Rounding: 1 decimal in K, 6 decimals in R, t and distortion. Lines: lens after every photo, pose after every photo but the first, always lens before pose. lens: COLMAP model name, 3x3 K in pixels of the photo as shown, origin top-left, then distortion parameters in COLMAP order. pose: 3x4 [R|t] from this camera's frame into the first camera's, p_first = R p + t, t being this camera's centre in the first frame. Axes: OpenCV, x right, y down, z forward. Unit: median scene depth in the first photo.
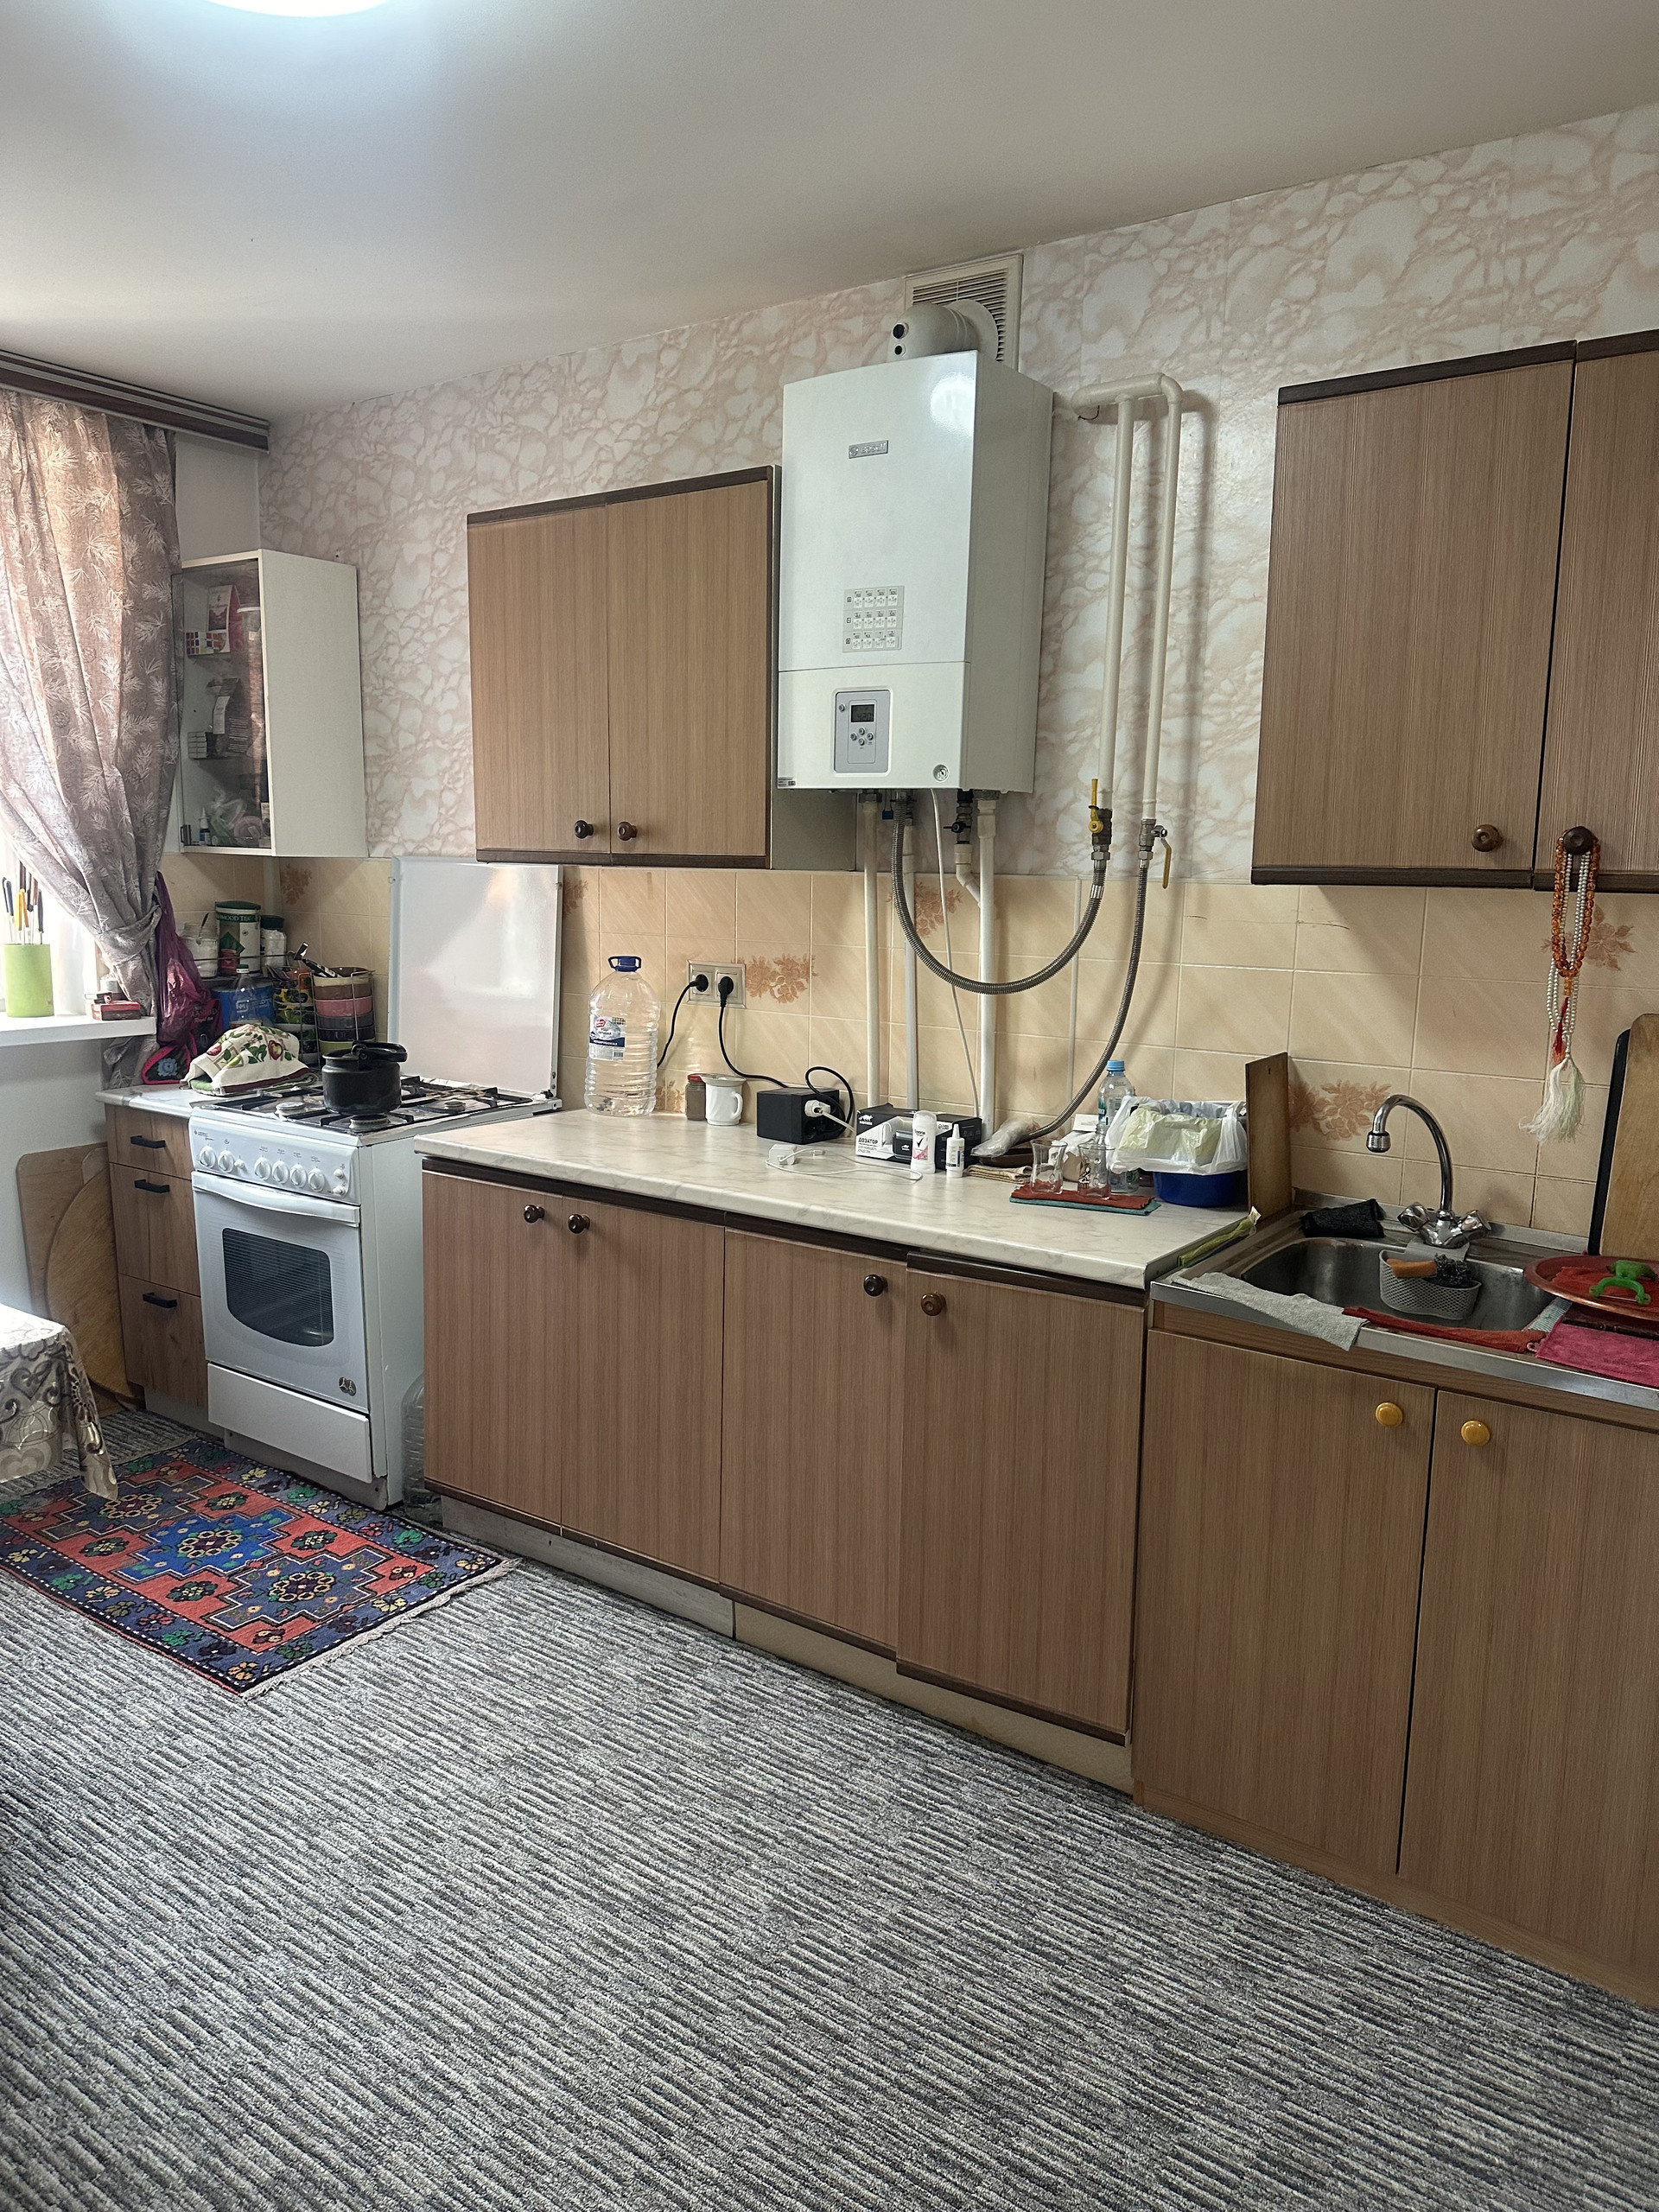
lens RADIAL K [[1547.2, 0, 821.9], [0, 1547.2, 1116.5], [0, 0, 1]] dist [0.052252, -0.078369]
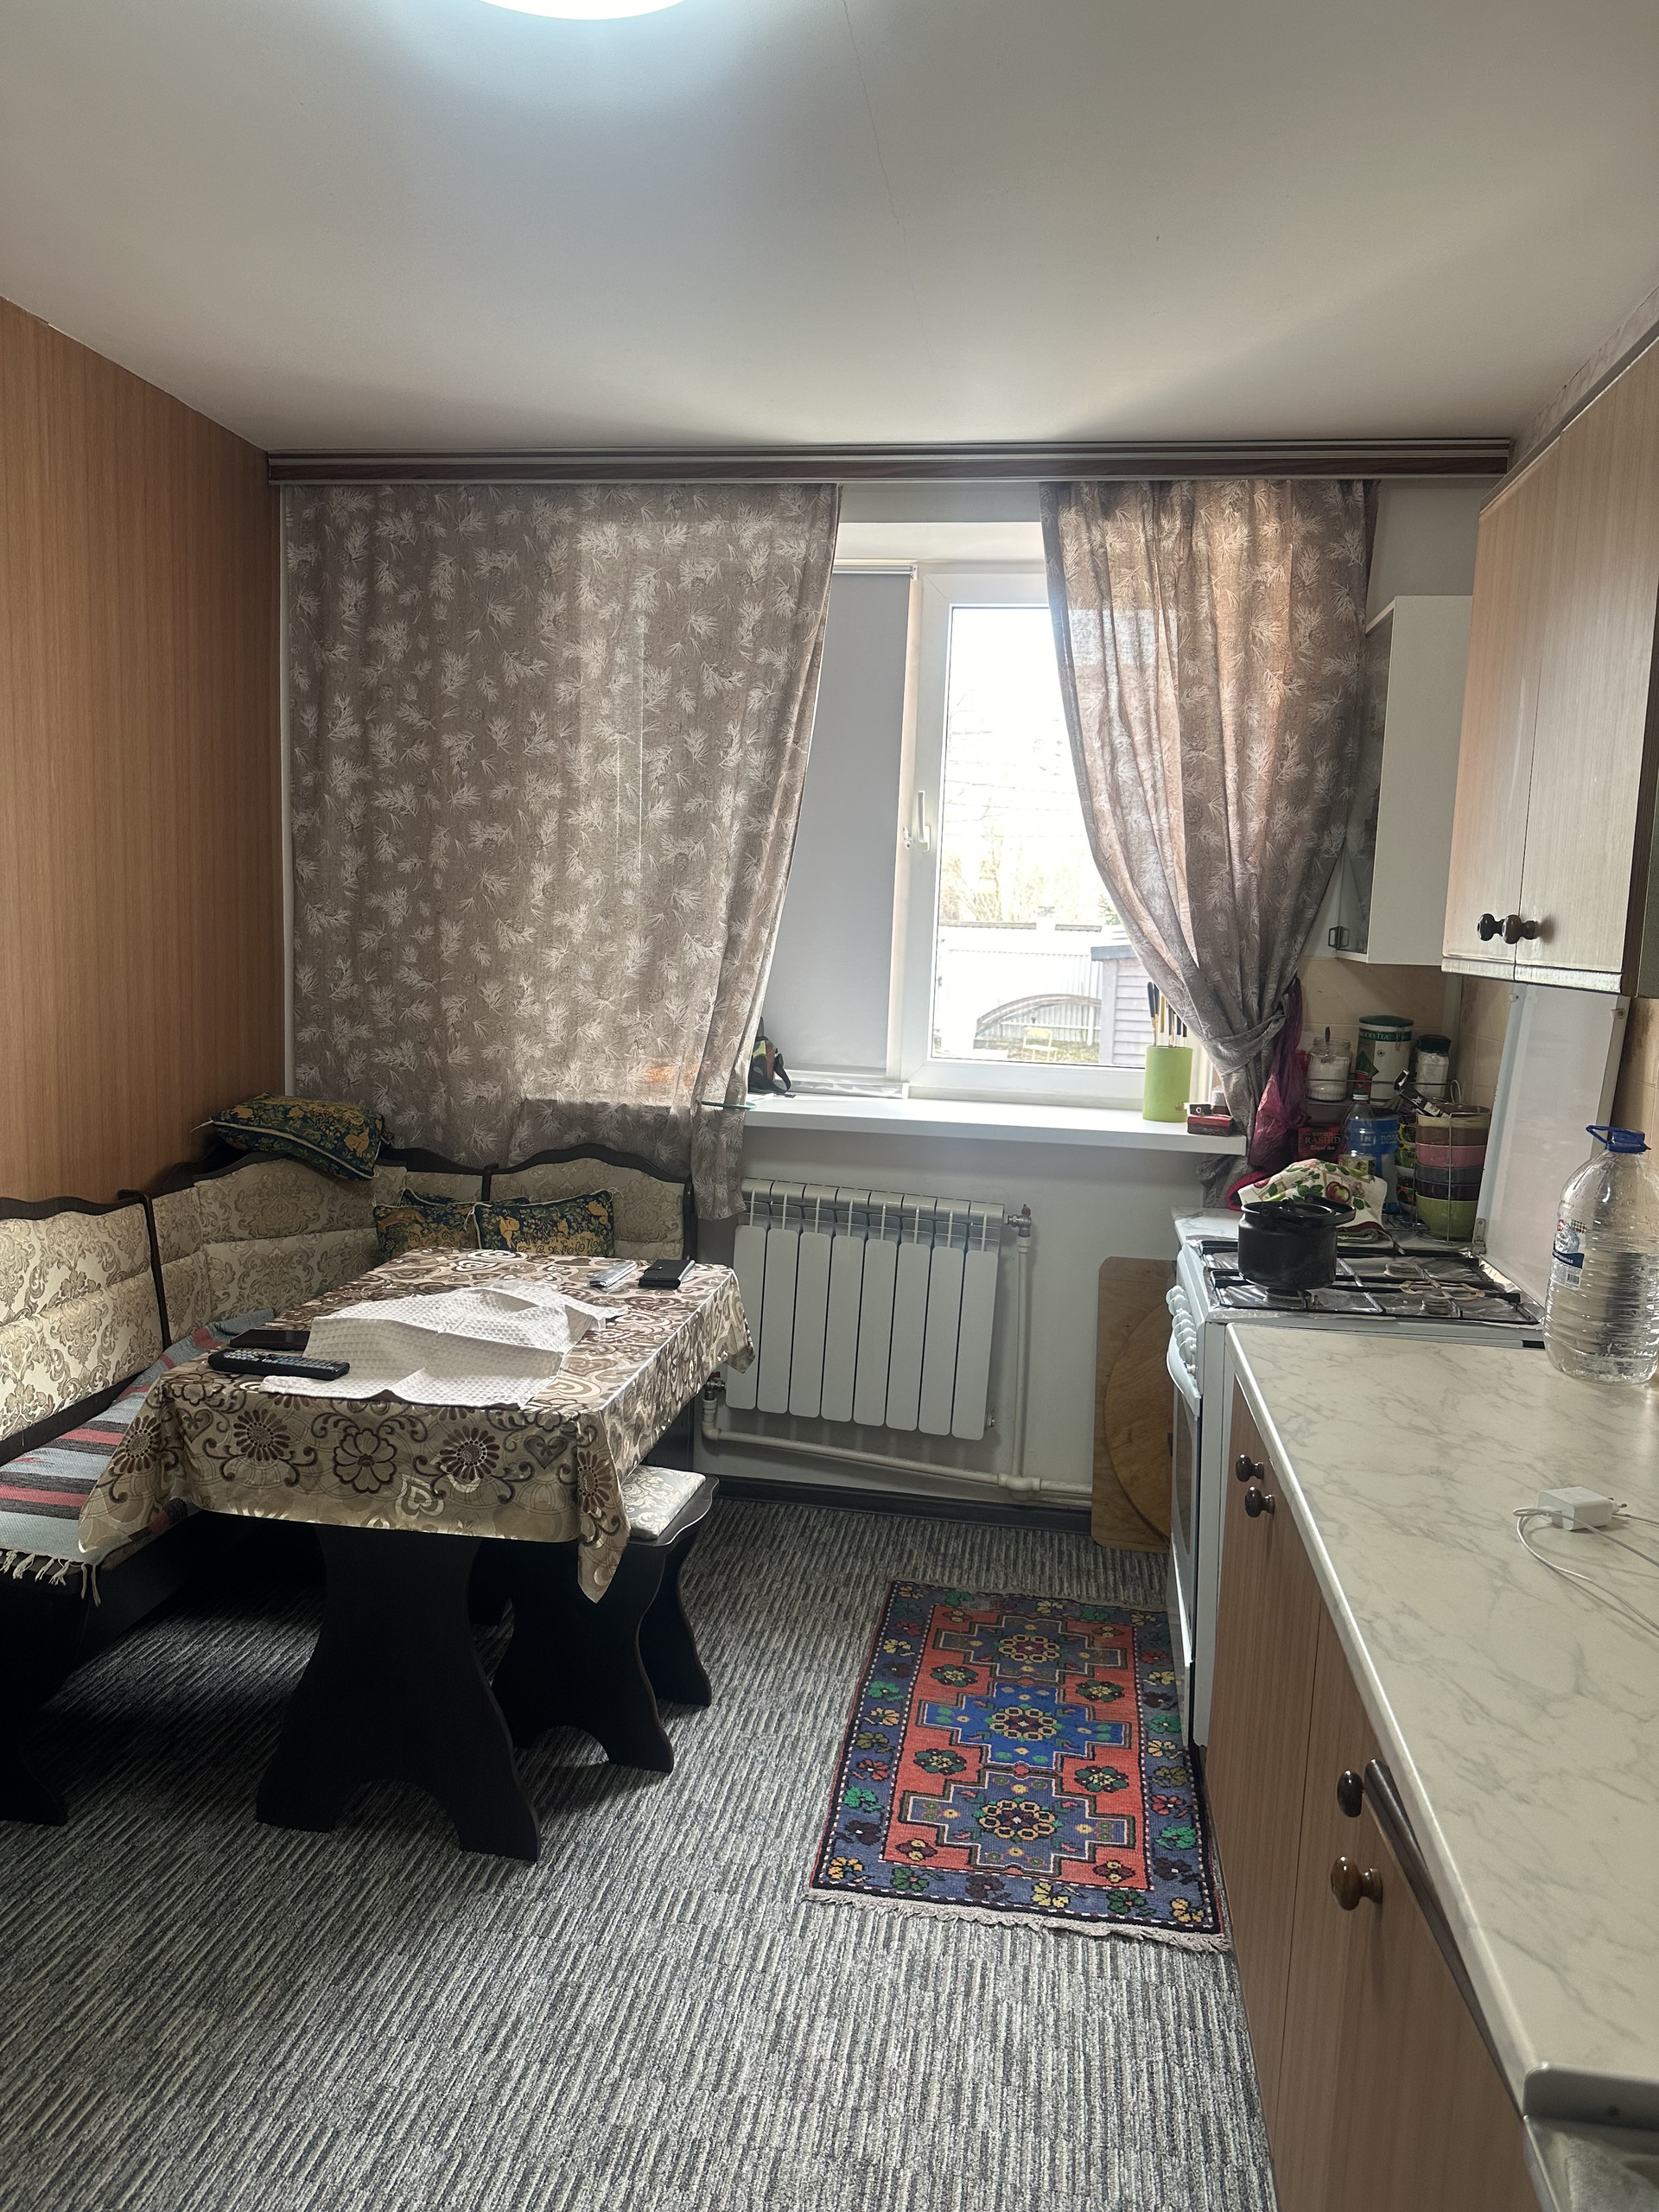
lens RADIAL K [[1547.2, 0, 821.9], [0, 1547.2, 1116.5], [0, 0, 1]] dist [0.052252, -0.078369]
pose [[0.452184, 0.110777, -0.885019, 0.265231], [-0.176294, 0.983782, 0.033065, -0.065688], [0.874329, 0.141072, 0.464380, 0.390587]]
